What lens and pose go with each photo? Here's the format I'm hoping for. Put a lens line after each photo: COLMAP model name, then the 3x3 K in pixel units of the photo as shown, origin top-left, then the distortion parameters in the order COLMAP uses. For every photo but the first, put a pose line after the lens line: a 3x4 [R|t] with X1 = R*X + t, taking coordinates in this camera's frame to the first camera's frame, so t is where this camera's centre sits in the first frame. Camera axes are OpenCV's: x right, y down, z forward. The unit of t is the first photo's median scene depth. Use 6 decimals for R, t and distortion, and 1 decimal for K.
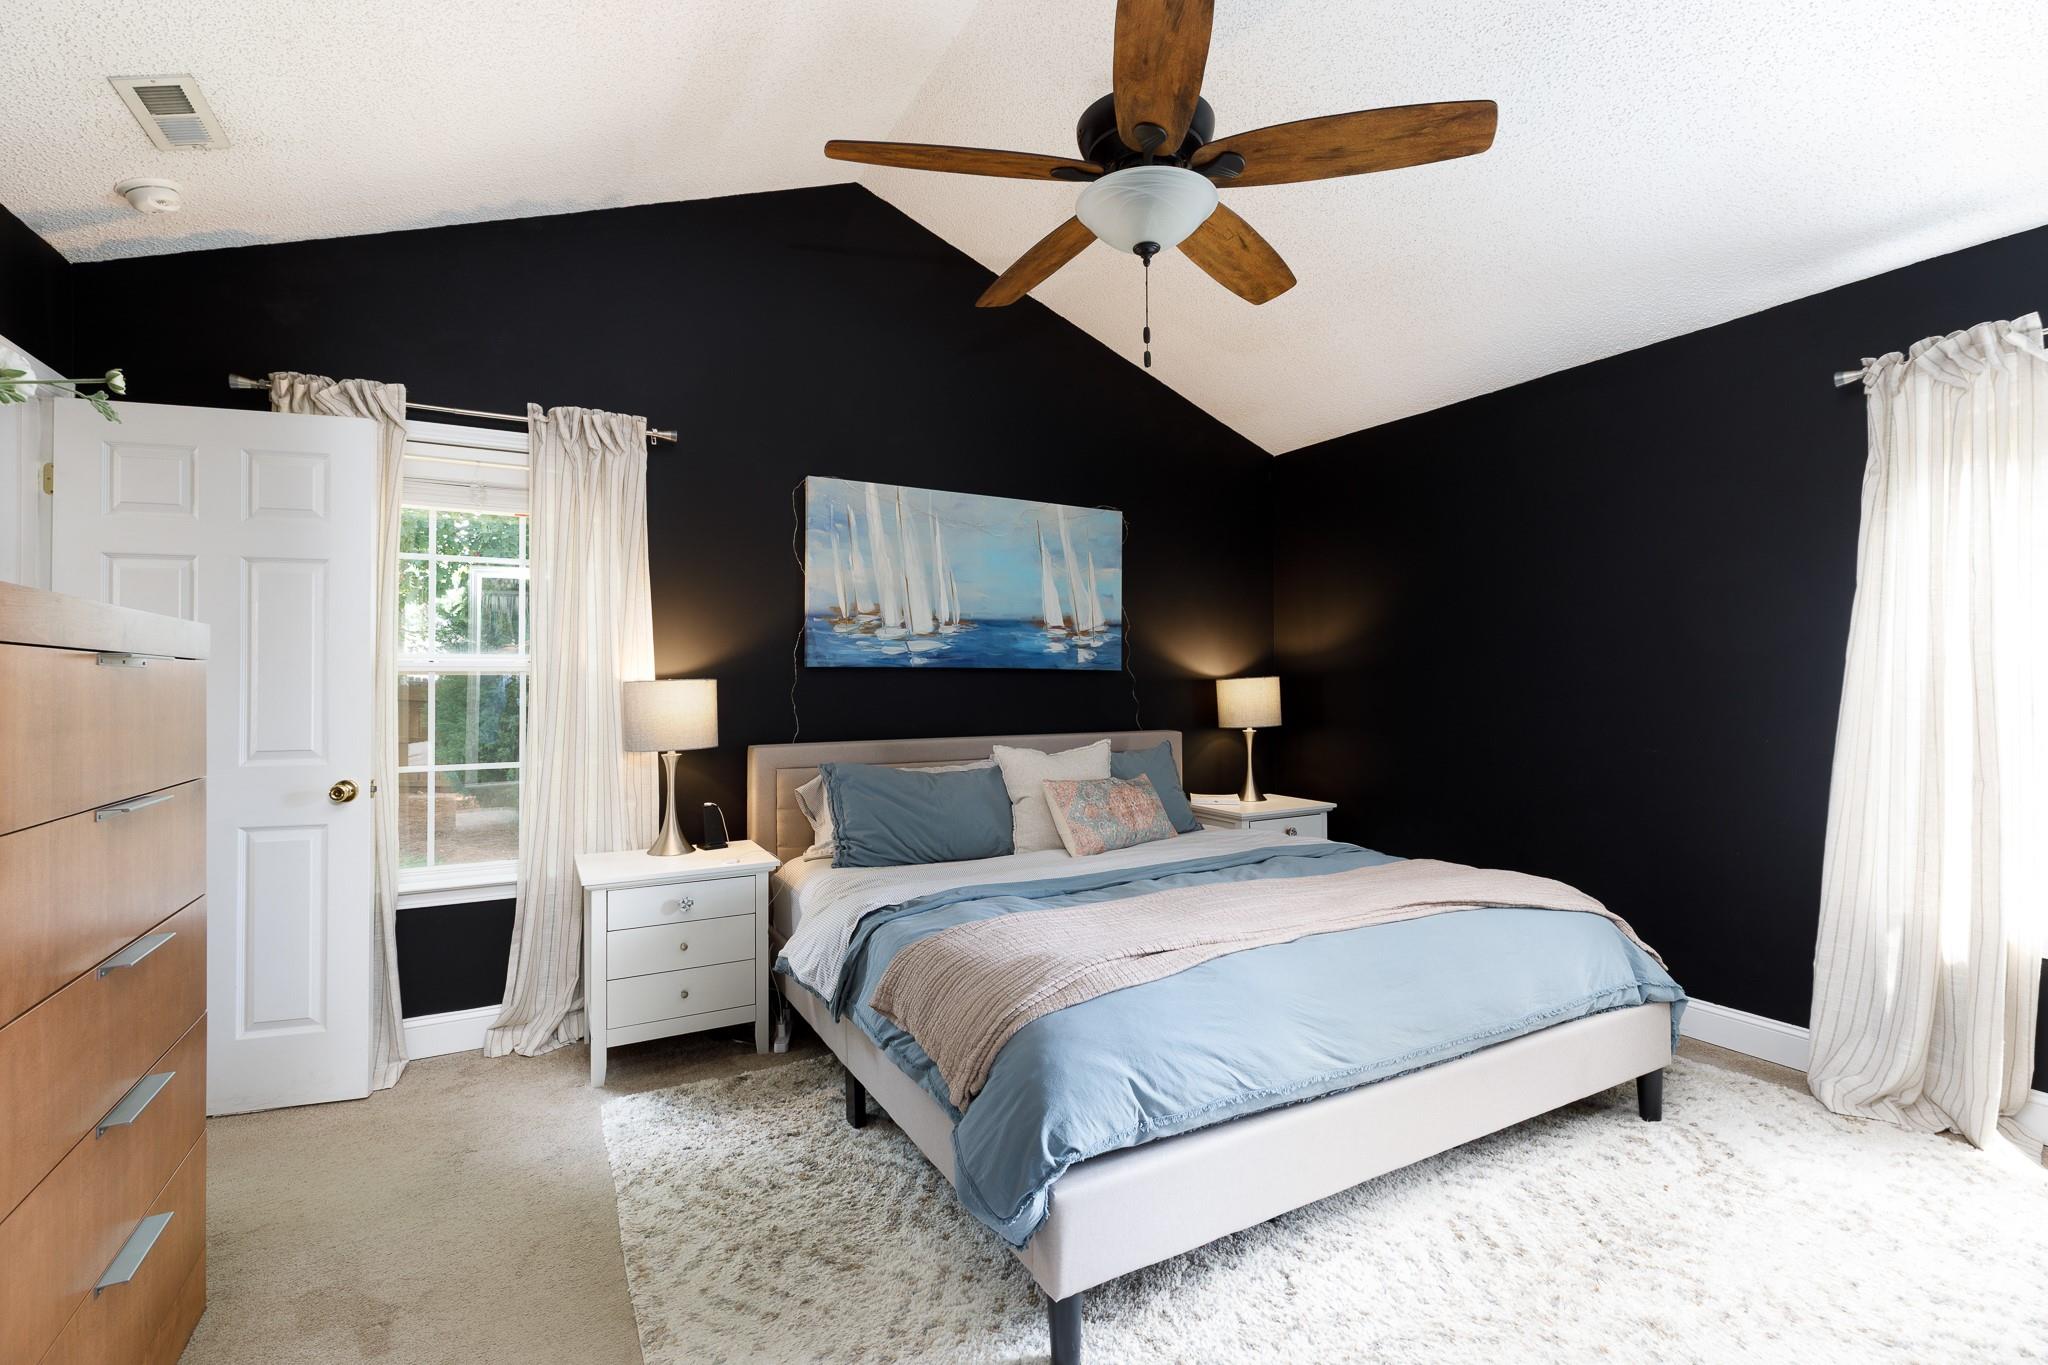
lens RADIAL K [[922.5, 0, 1021.6], [0, 922.5, 682.4], [0, 0, 1]] dist [0.003132, 0.000690]
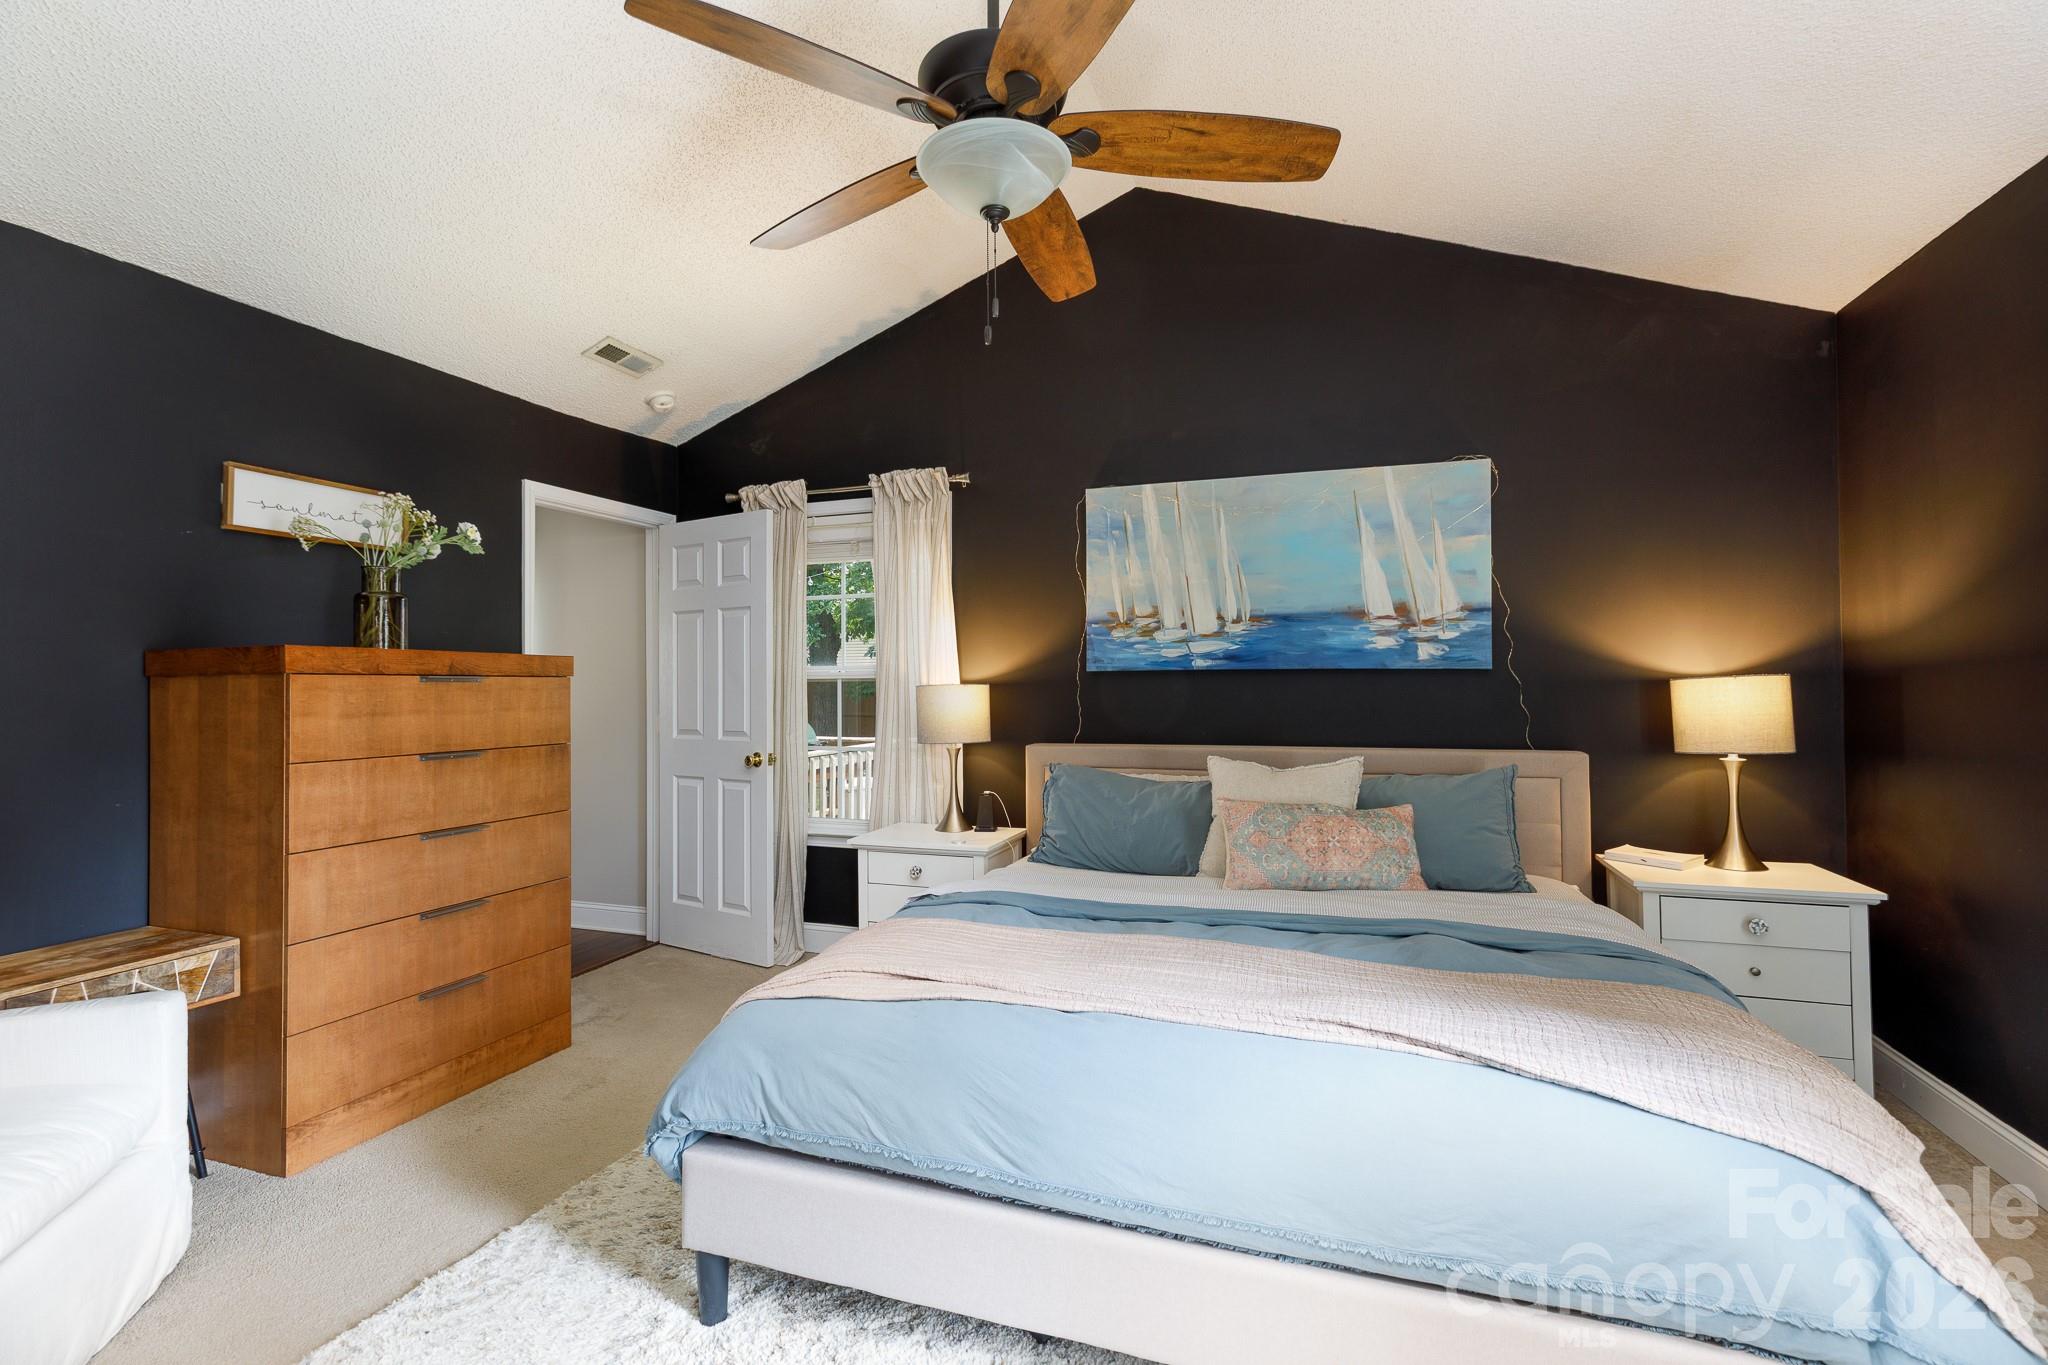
lens RADIAL K [[922.5, 0, 1024.6], [0, 922.5, 682.2], [0, 0, 1]] dist [0.003132, 0.000690]
pose [[0.655615, -0.004081, -0.755084, 0.490604], [0.005042, 0.999987, -0.001027, -0.003621], [0.755078, -0.003134, 0.655627, 0.247873]]
